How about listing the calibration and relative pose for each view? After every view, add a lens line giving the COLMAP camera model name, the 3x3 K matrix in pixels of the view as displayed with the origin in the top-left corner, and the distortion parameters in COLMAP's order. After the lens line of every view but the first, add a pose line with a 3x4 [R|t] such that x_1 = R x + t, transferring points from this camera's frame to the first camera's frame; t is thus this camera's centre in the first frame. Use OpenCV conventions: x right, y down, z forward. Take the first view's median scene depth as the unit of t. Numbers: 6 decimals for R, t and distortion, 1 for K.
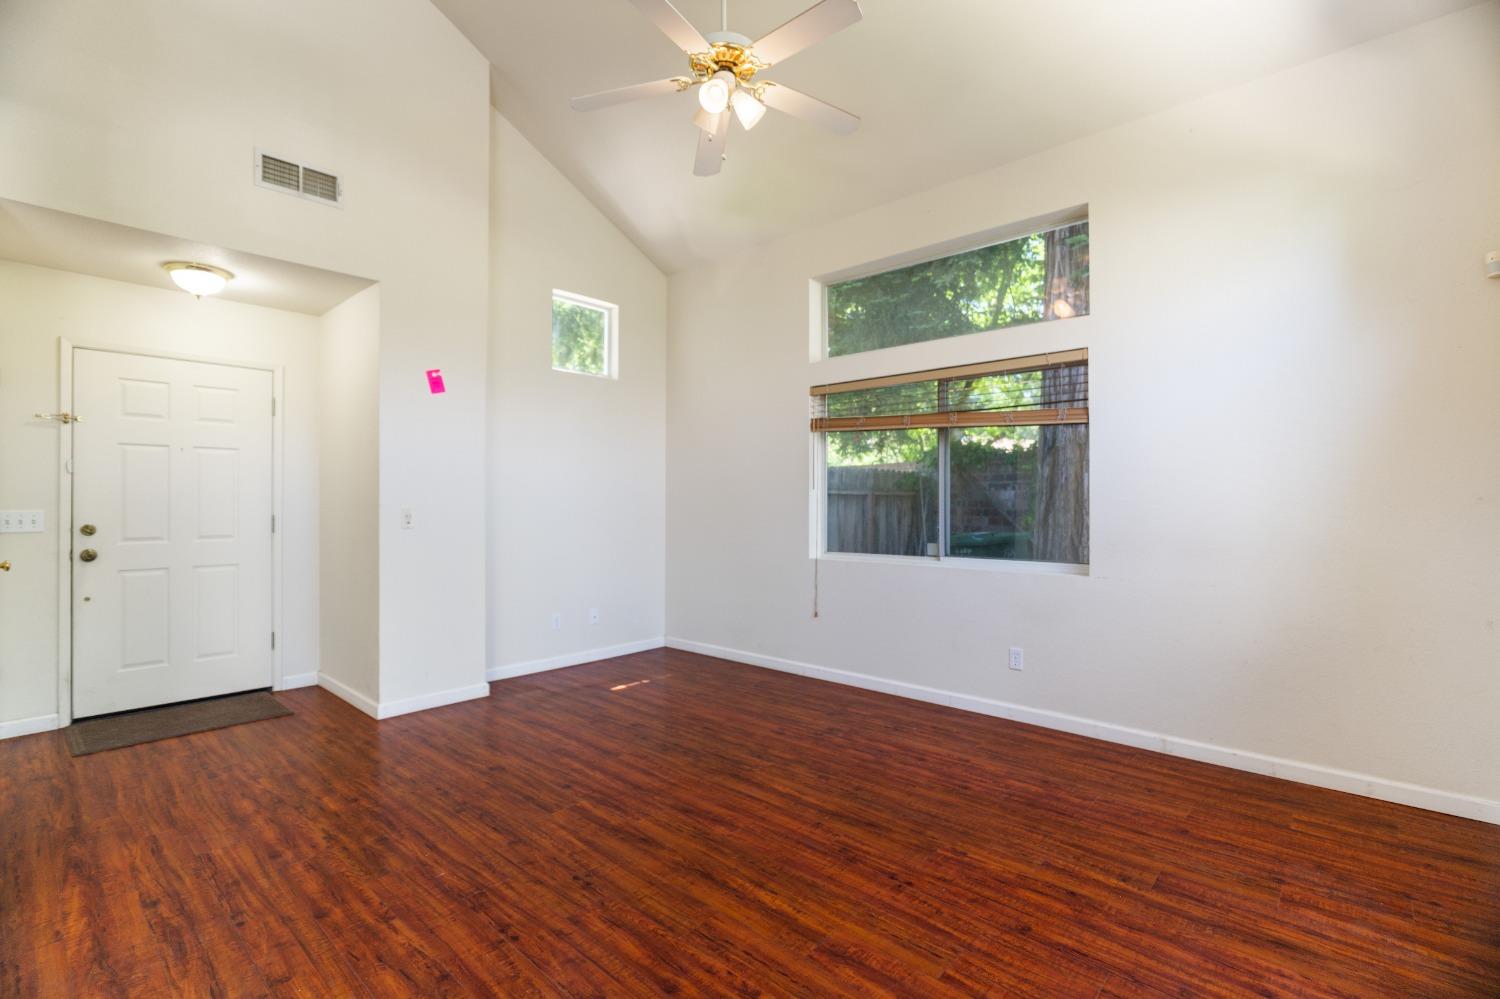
lens RADIAL K [[687.5, 0, 746.1], [0, 687.5, 509.6], [0, 0, 1]] dist [-0.013500, 0.003854]
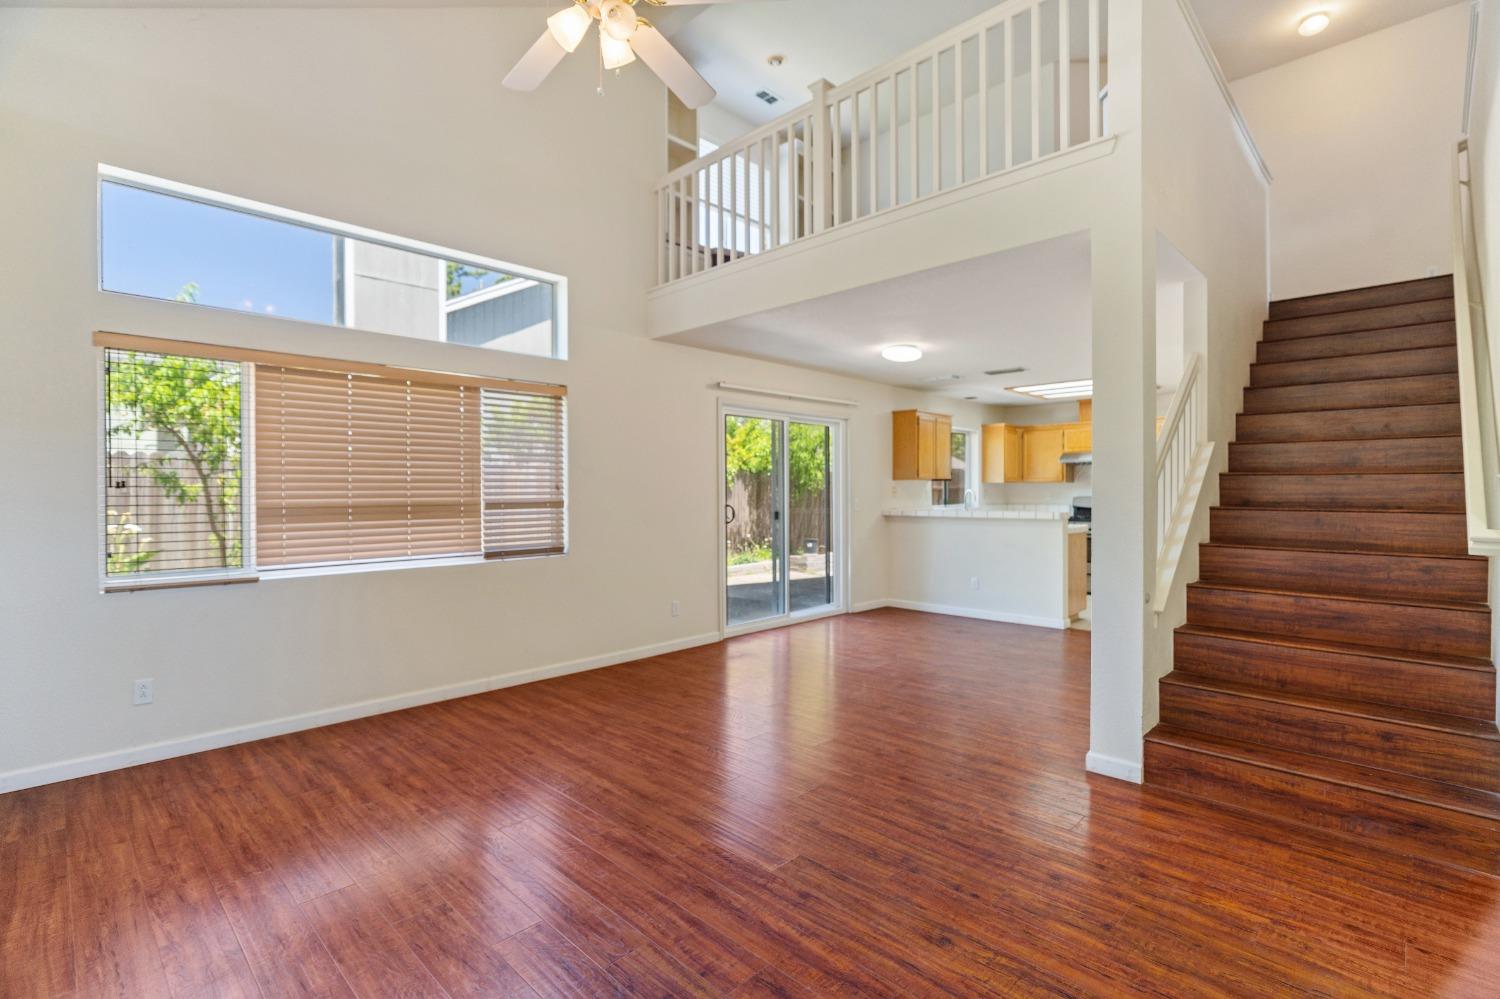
lens RADIAL K [[687.5, 0, 736.6], [0, 687.5, 503.8], [0, 0, 1]] dist [-0.013500, 0.003854]
pose [[-0.998785, 0.000206, 0.049283, -0.208659], [0.001791, 0.999483, 0.032104, -0.039320], [-0.049251, 0.032154, -0.998269, 1.601586]]
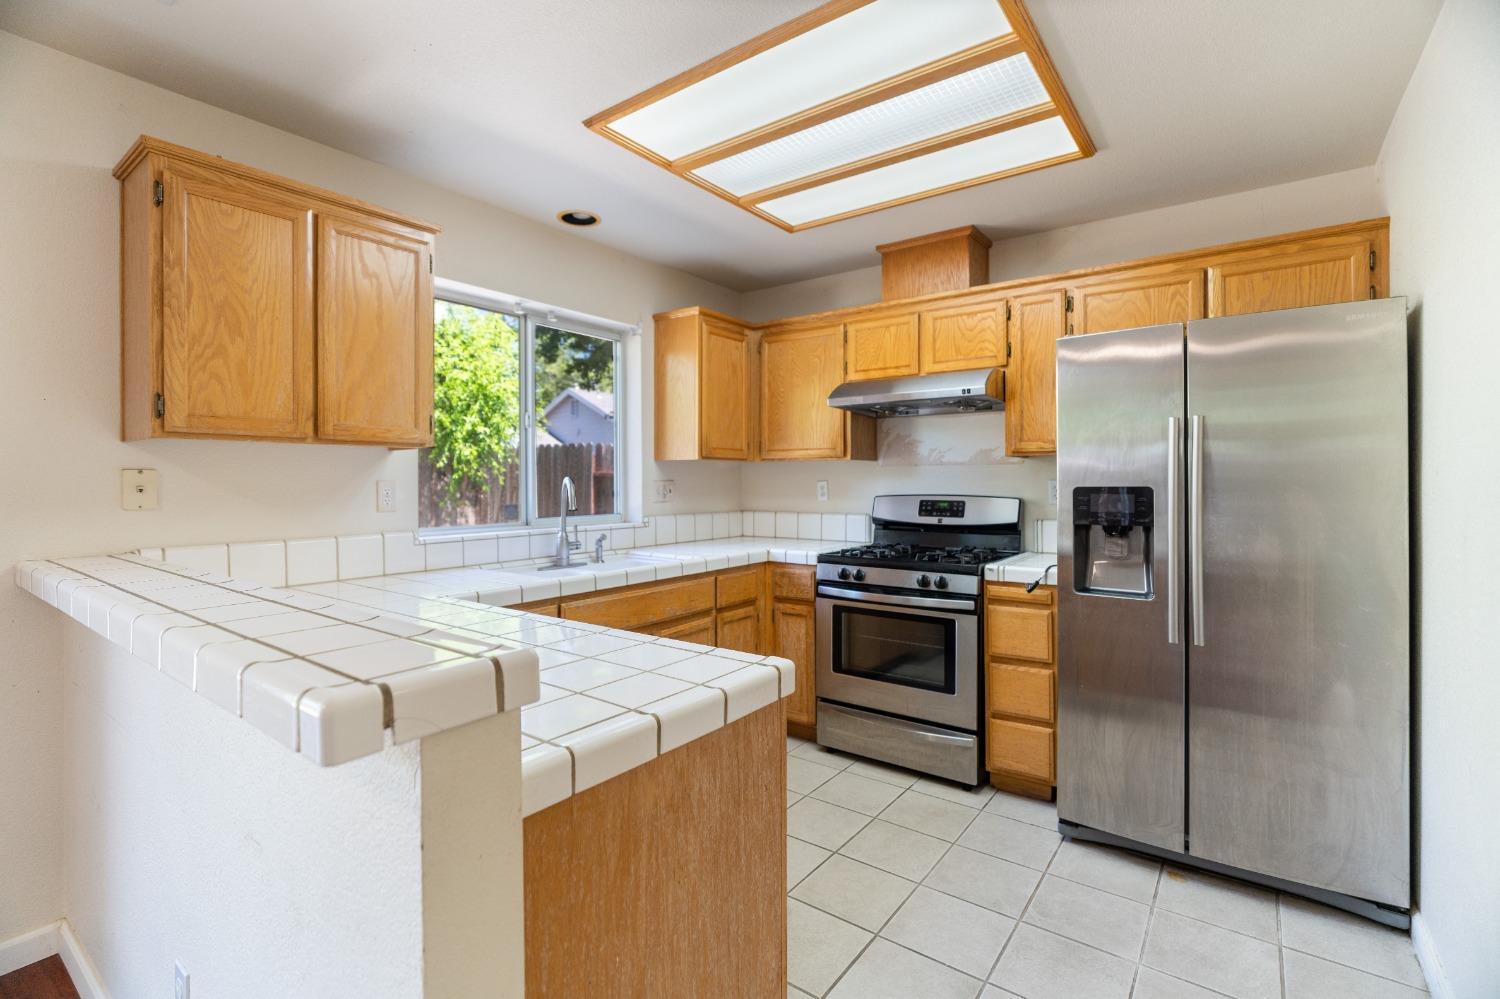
lens RADIAL K [[687.5, 0, 736.9], [0, 687.5, 486.4], [0, 0, 1]] dist [-0.013500, 0.003854]
pose [[-0.995181, 0.002123, -0.098029, -1.148610], [-0.000166, 0.999728, 0.023333, -0.015562], [0.098052, 0.023237, -0.994910, -0.233492]]
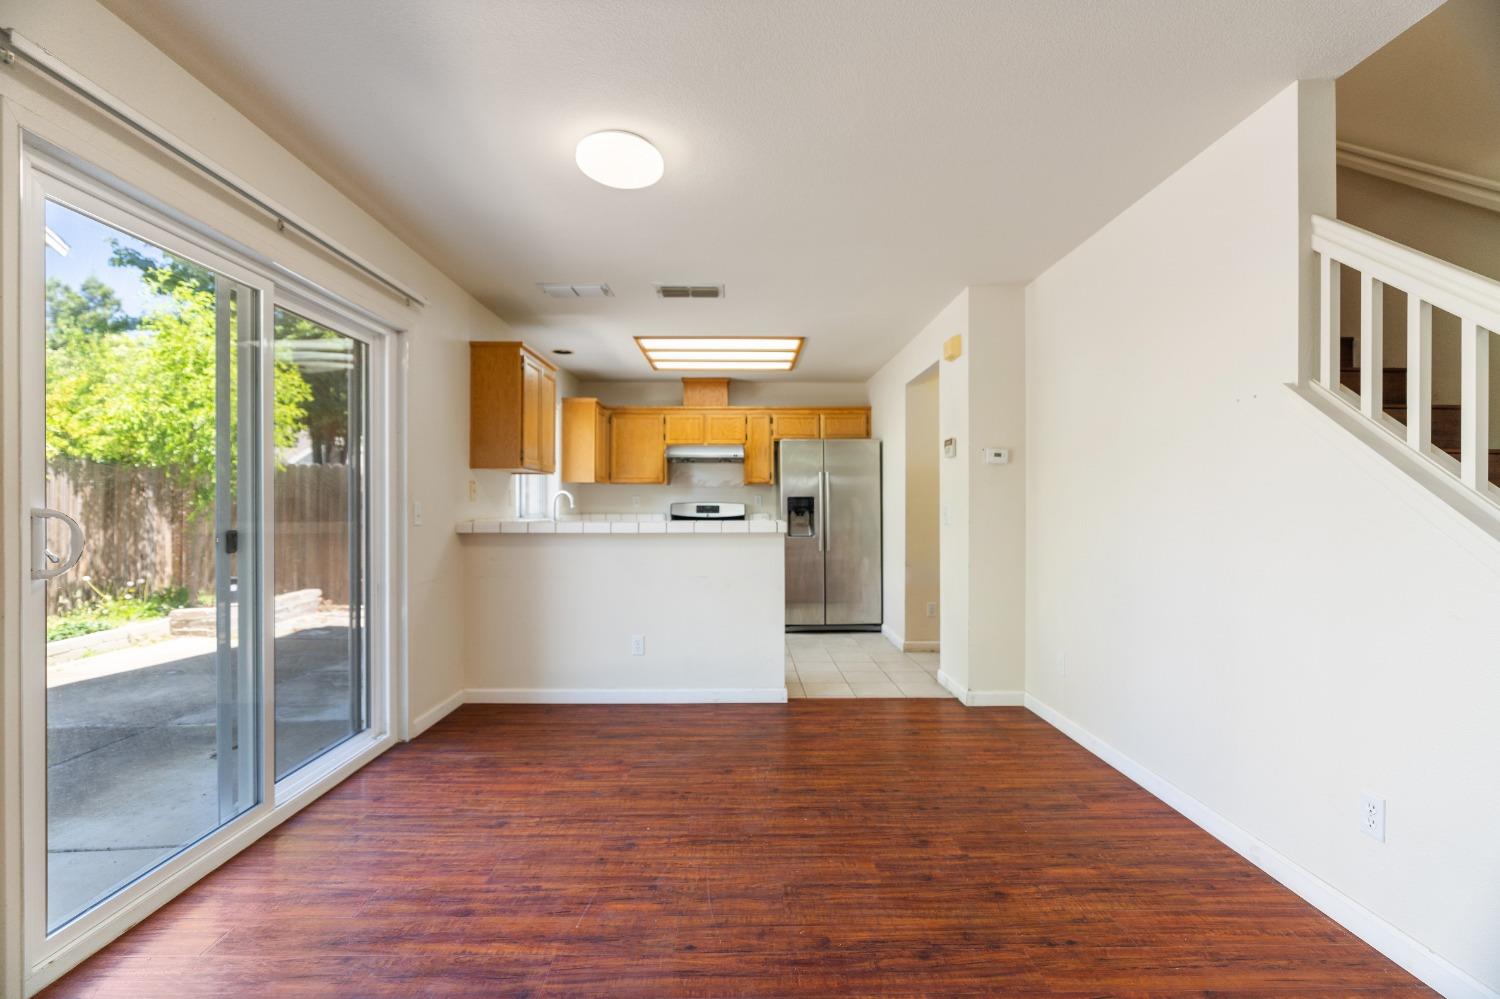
lens RADIAL K [[687.5, 0, 744.1], [0, 687.5, 506.3], [0, 0, 1]] dist [-0.013500, 0.003854]
pose [[-0.731327, -0.000819, -0.682027, -0.124640], [-0.011263, 0.999877, 0.010877, 0.010268], [0.681934, 0.015636, -0.731246, 0.433506]]
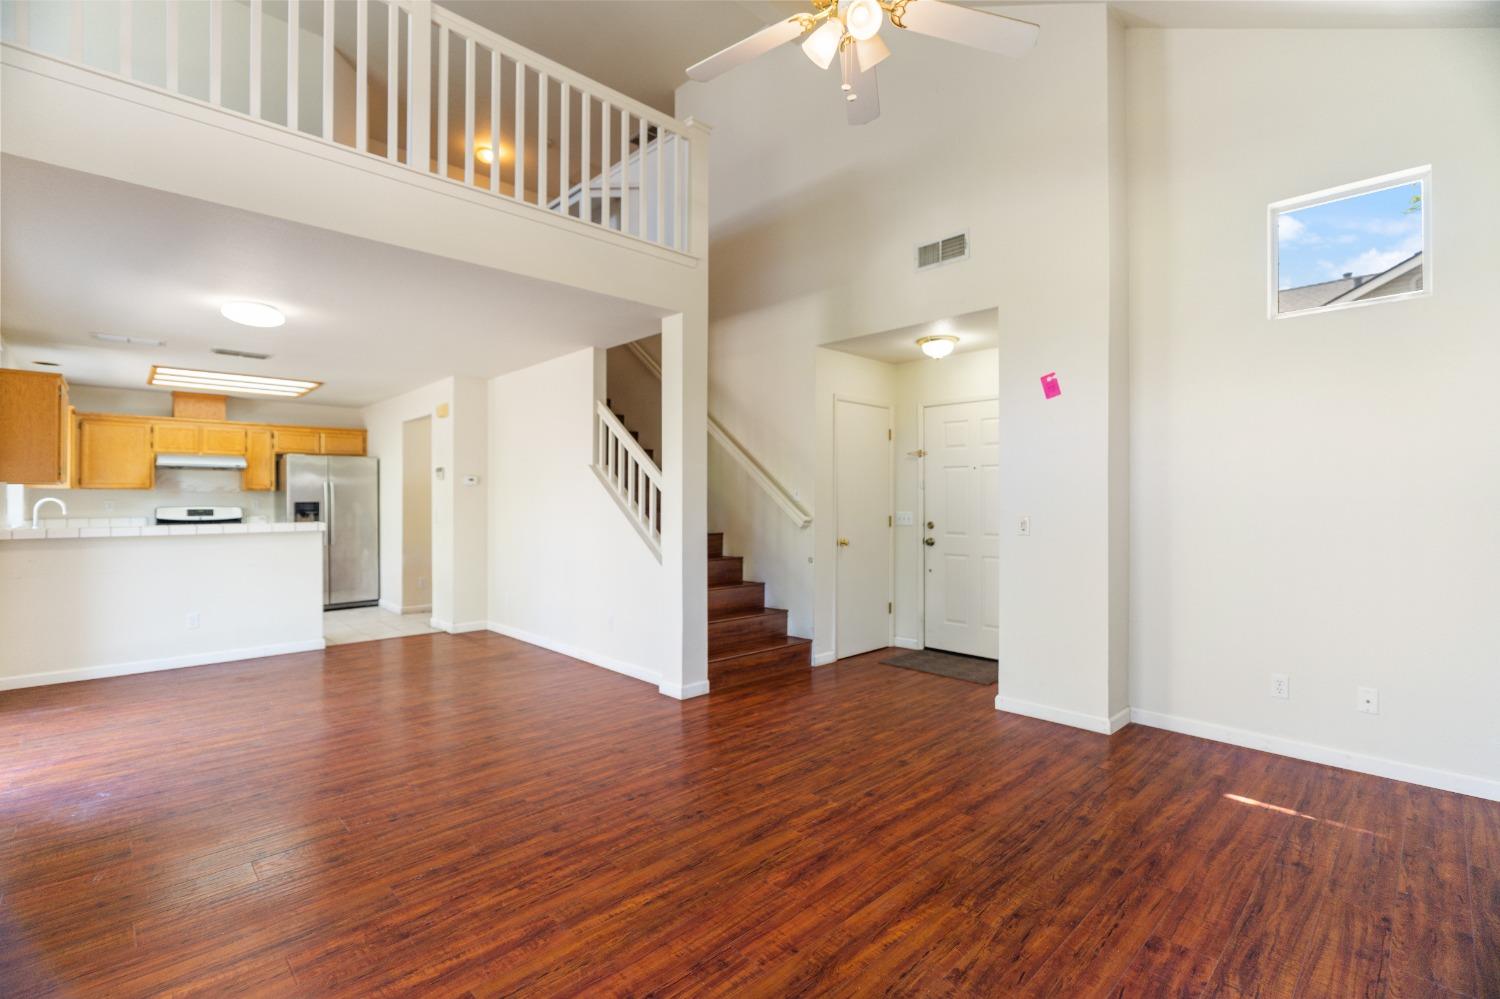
lens RADIAL K [[687.5, 0, 742.9], [0, 687.5, 494.3], [0, 0, 1]] dist [-0.013500, 0.003854]
pose [[-0.078127, -0.009327, -0.996900, 0.705306], [-0.012551, 0.999886, -0.008371, -0.024207], [0.996864, 0.011858, -0.078235, 0.823263]]
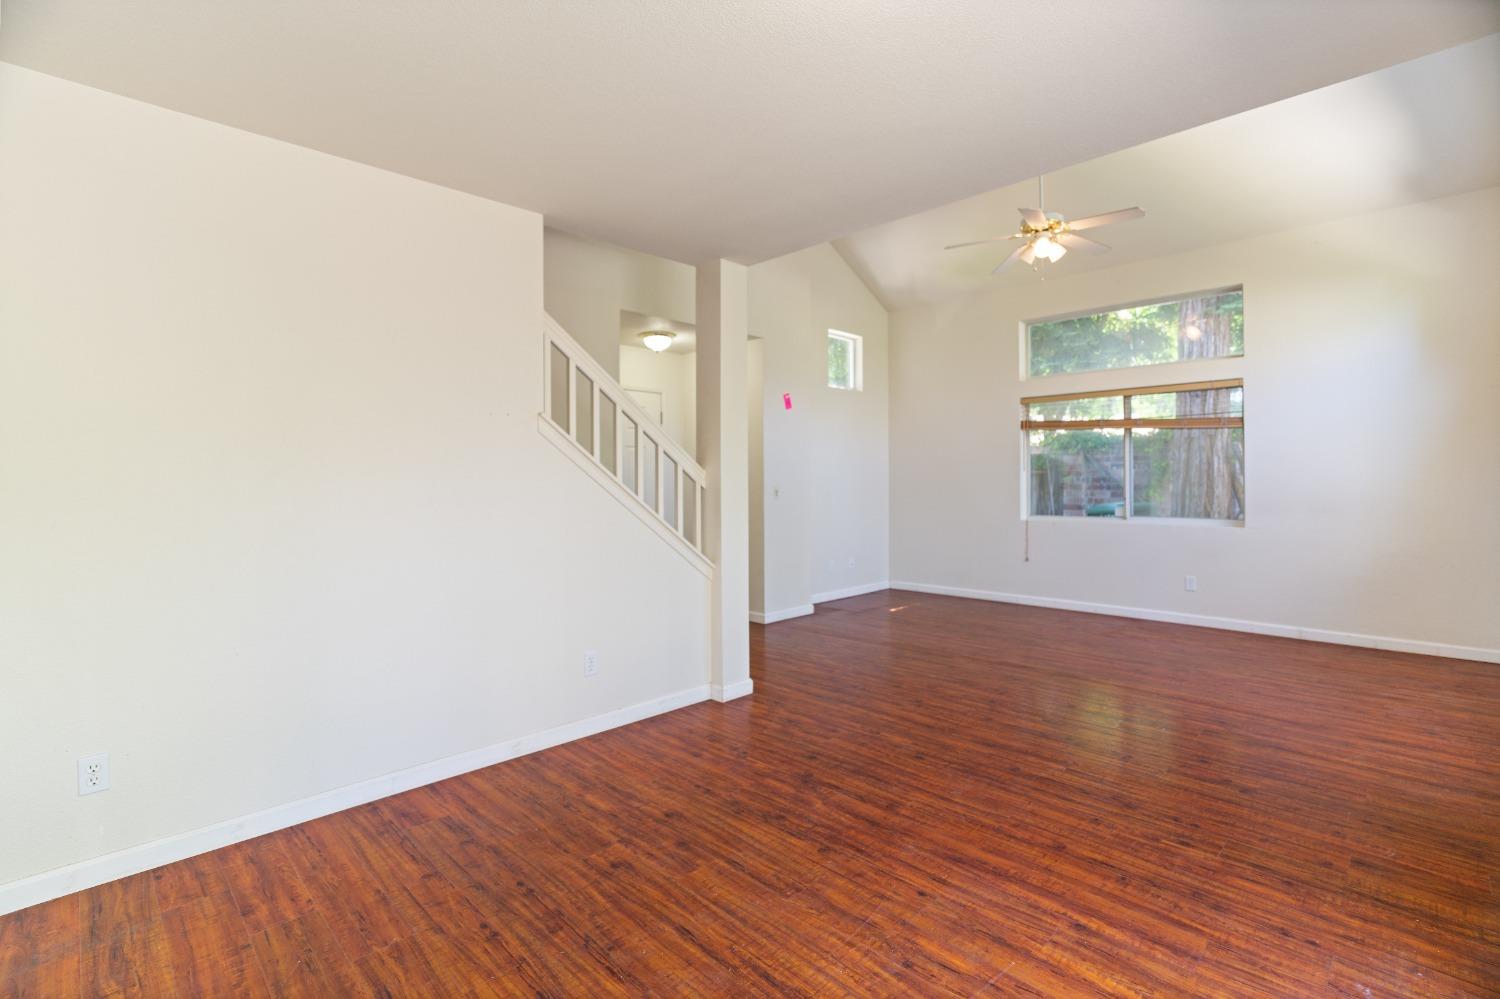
lens RADIAL K [[687.5, 0, 750.7], [0, 687.5, 495.5], [0, 0, 1]] dist [-0.013500, 0.003854]
pose [[0.999026, -0.005964, -0.043730, -0.616958], [0.006398, 0.999931, 0.009803, 0.005478], [0.043668, -0.010073, 0.998995, -0.664317]]
